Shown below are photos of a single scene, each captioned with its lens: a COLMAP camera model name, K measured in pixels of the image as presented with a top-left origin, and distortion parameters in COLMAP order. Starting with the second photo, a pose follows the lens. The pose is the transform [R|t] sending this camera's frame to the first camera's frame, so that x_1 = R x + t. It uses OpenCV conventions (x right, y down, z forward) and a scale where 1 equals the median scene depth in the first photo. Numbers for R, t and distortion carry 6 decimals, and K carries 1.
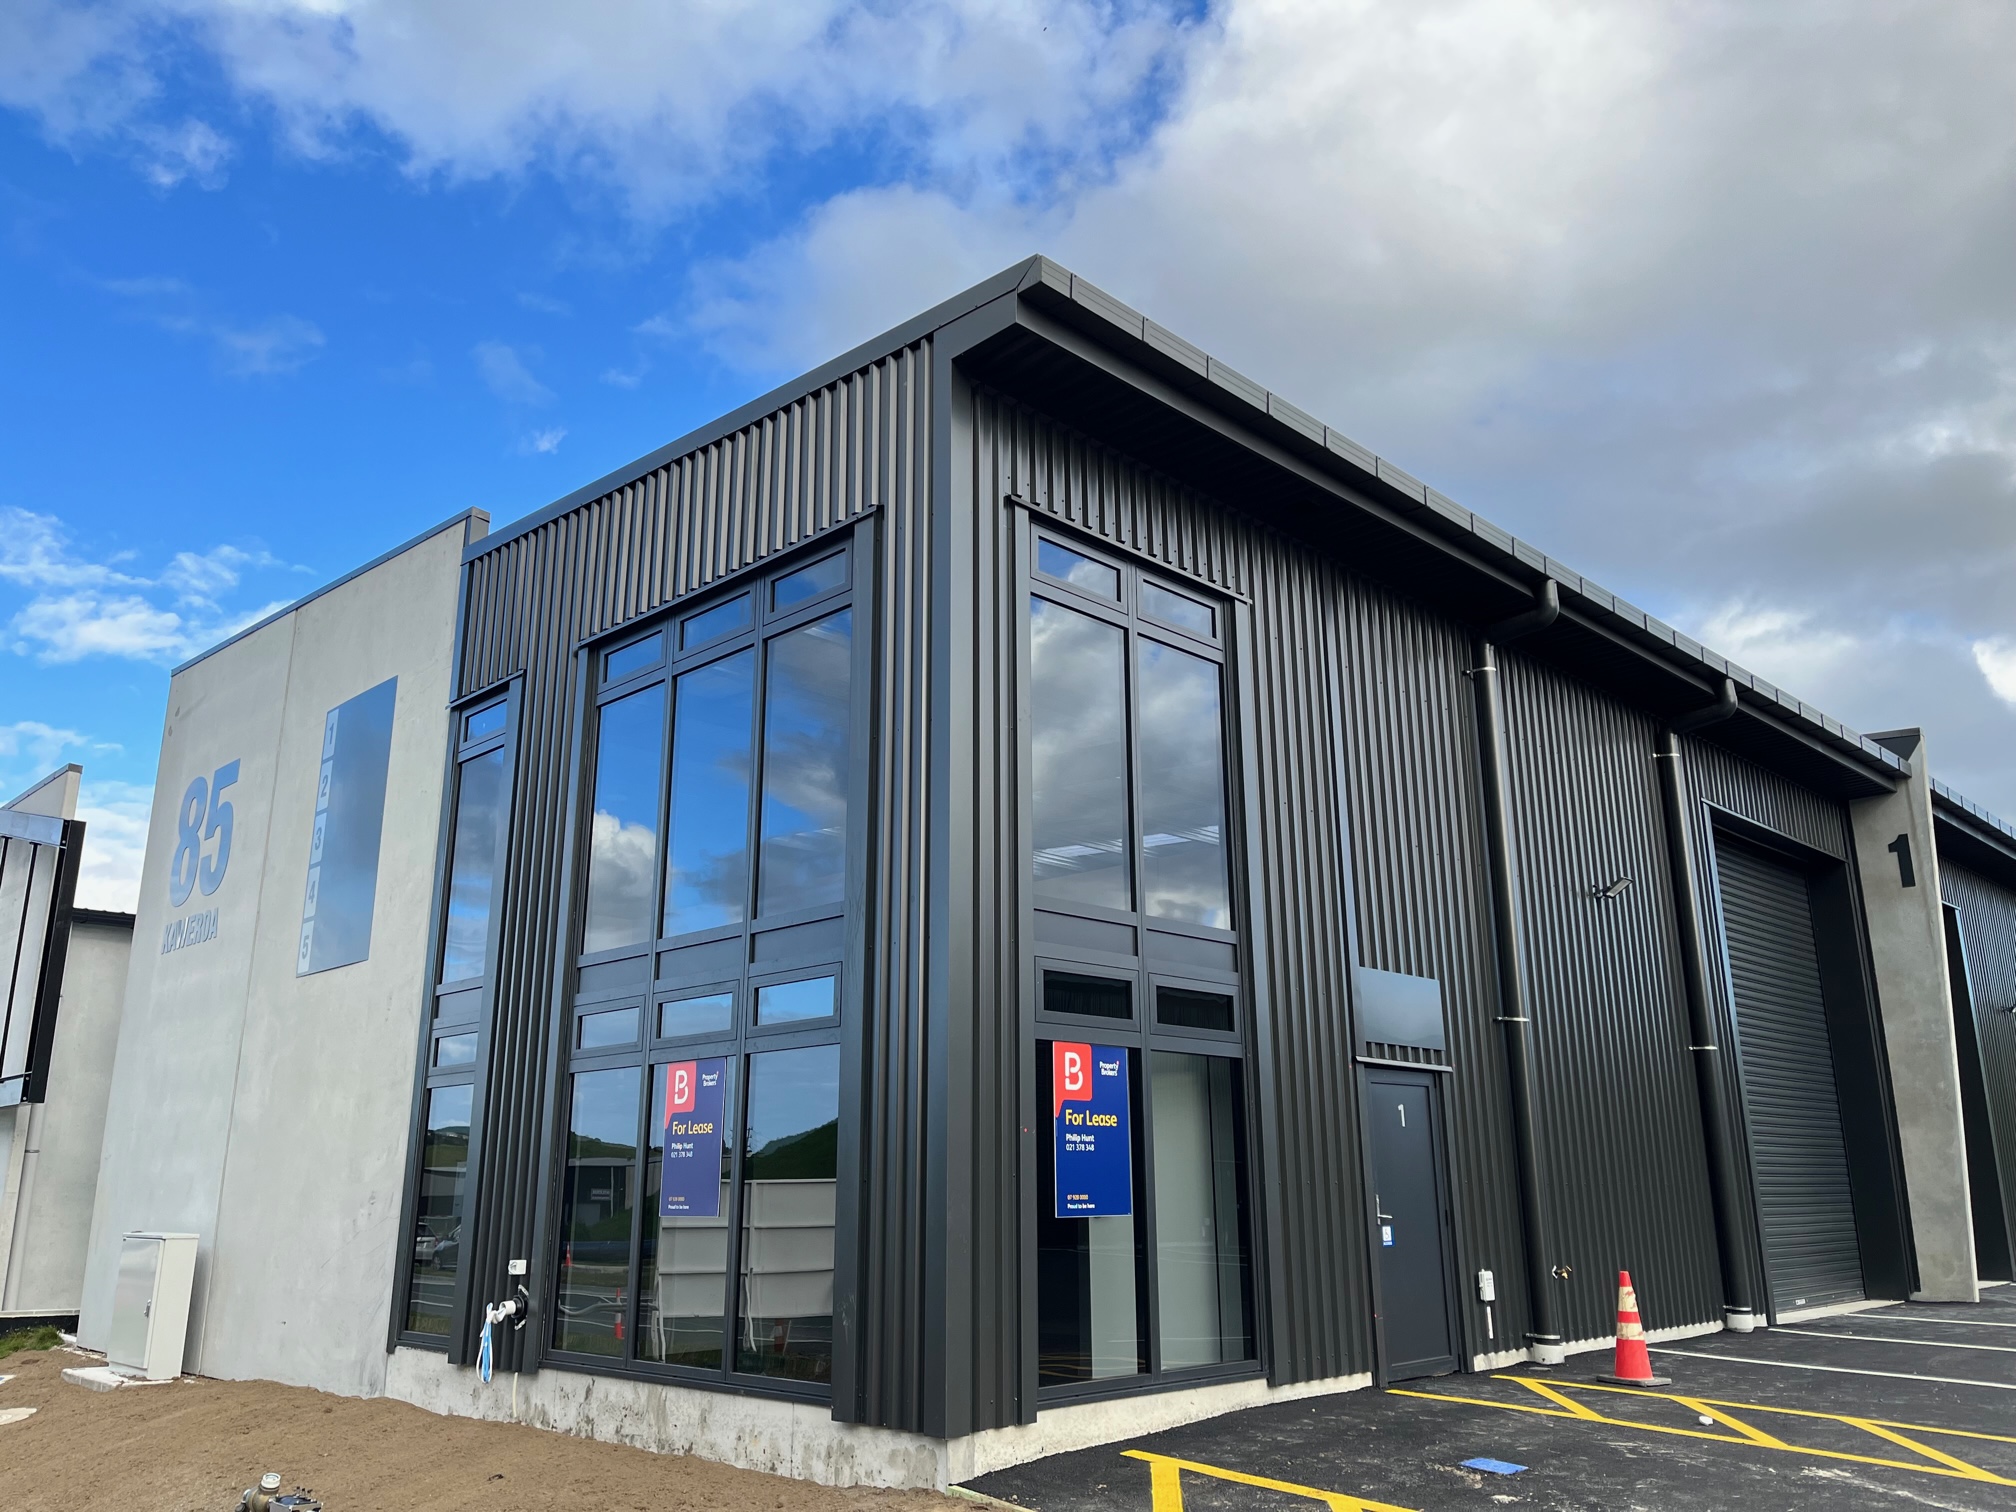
lens RADIAL K [[1546.9, 0, 1008.0], [0, 1546.9, 756.0], [0, 0, 1]] dist [0.051544, -0.083377]
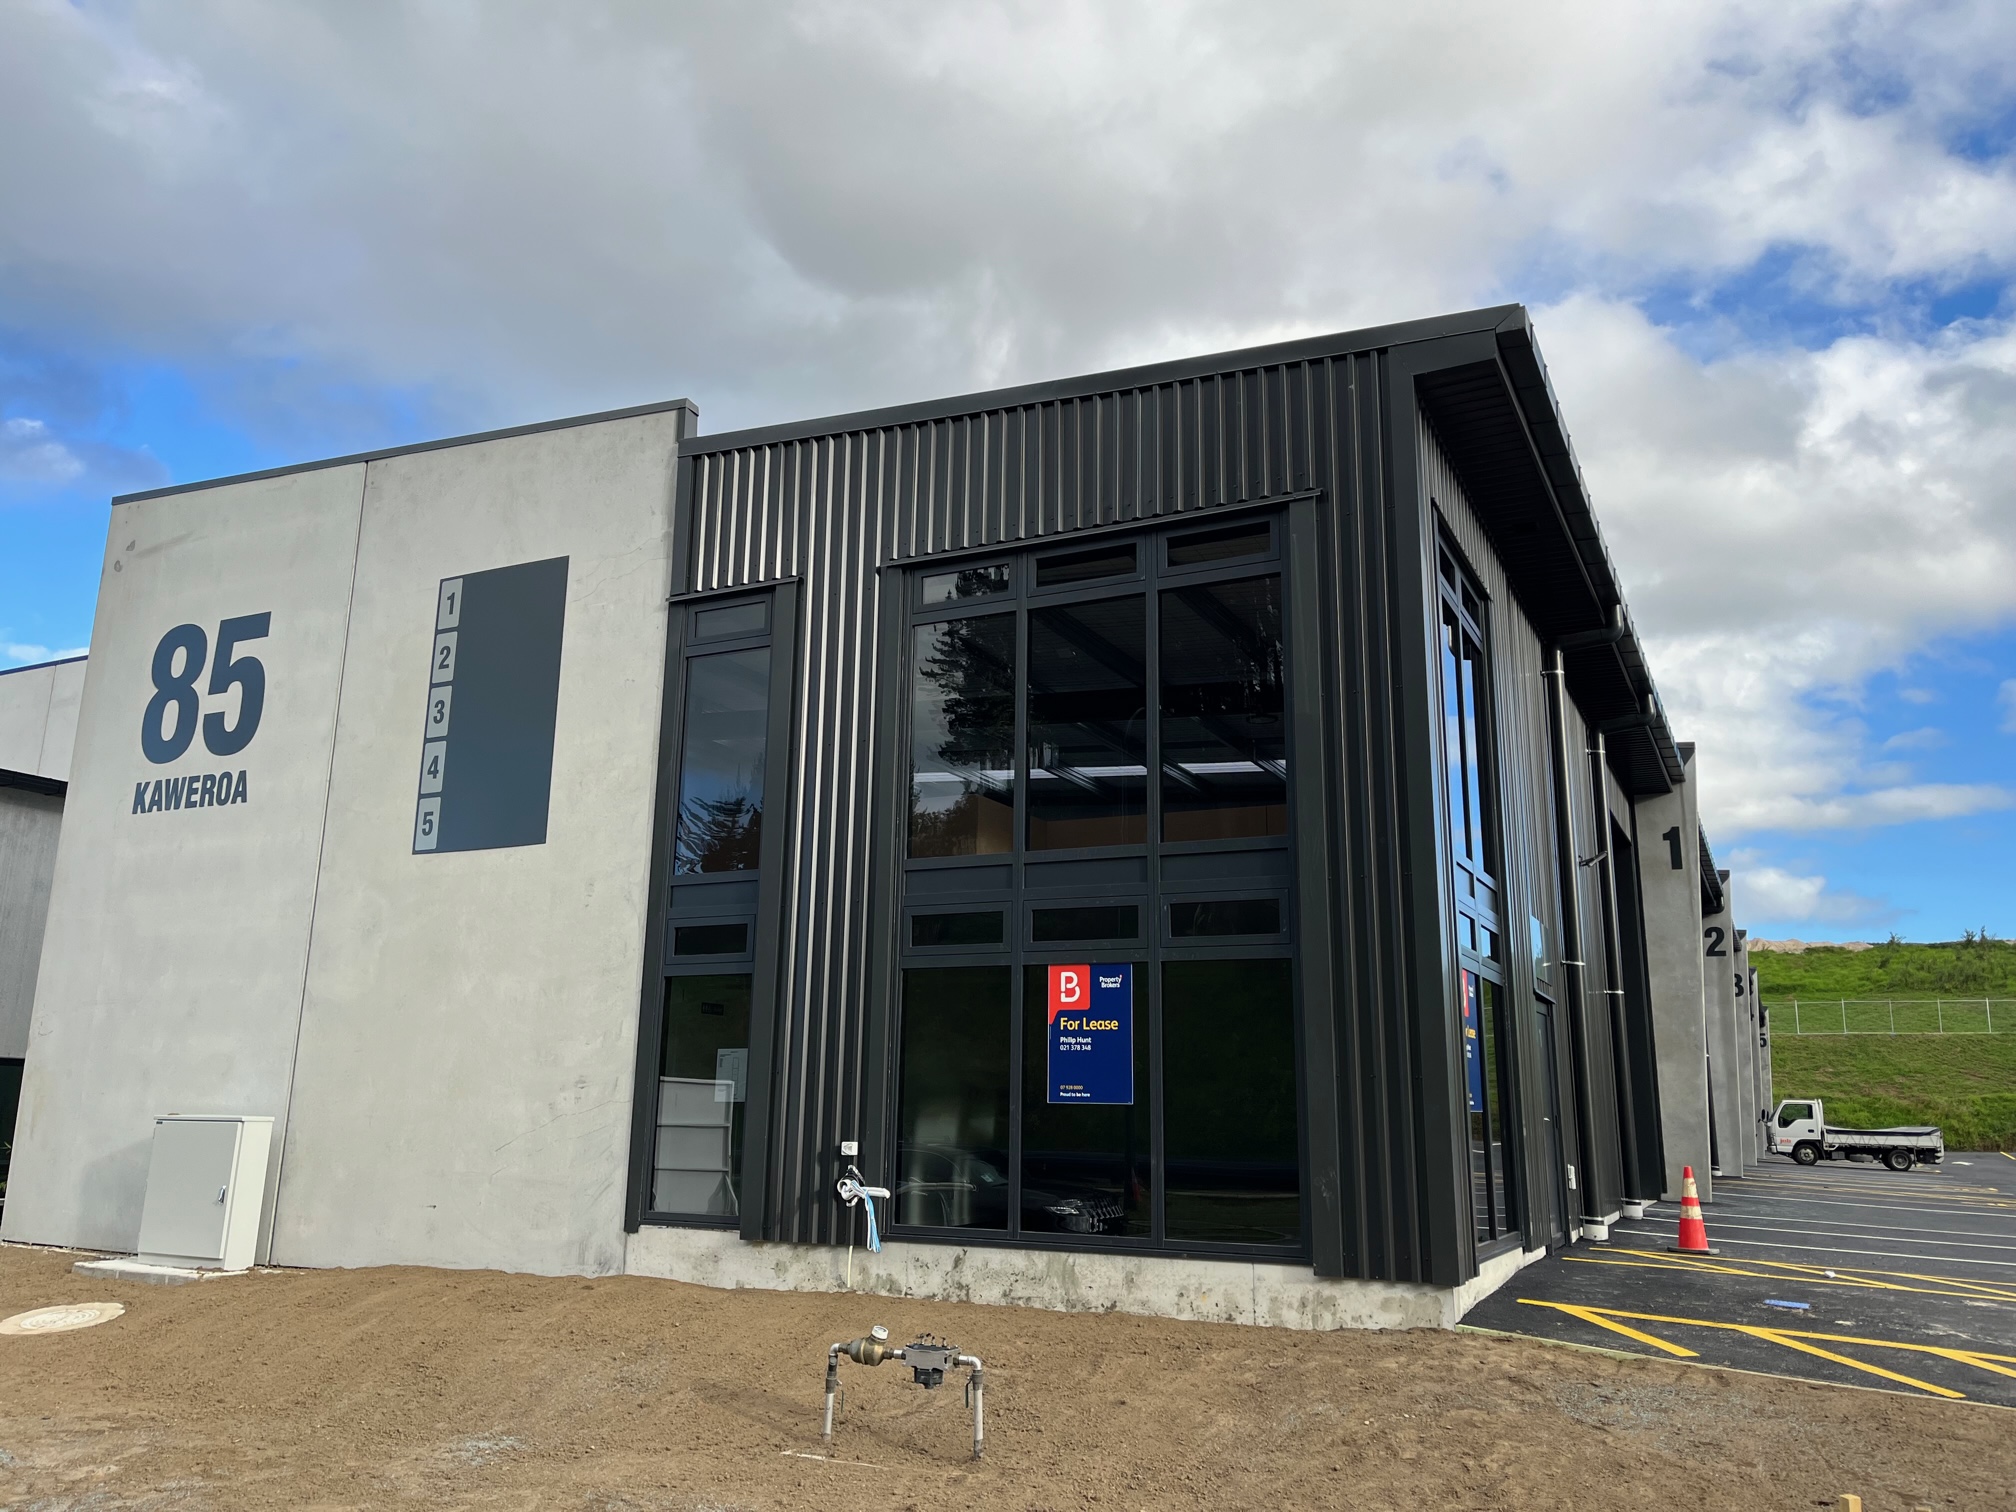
lens RADIAL K [[1547.9, 0, 1000.3], [0, 1547.9, 742.6], [0, 0, 1]] dist [0.052383, -0.084230]
pose [[0.949582, 0.092610, 0.299529, -0.542609], [-0.105191, 0.994109, 0.026120, 0.014504], [-0.295346, -0.056311, 0.953729, -0.023661]]
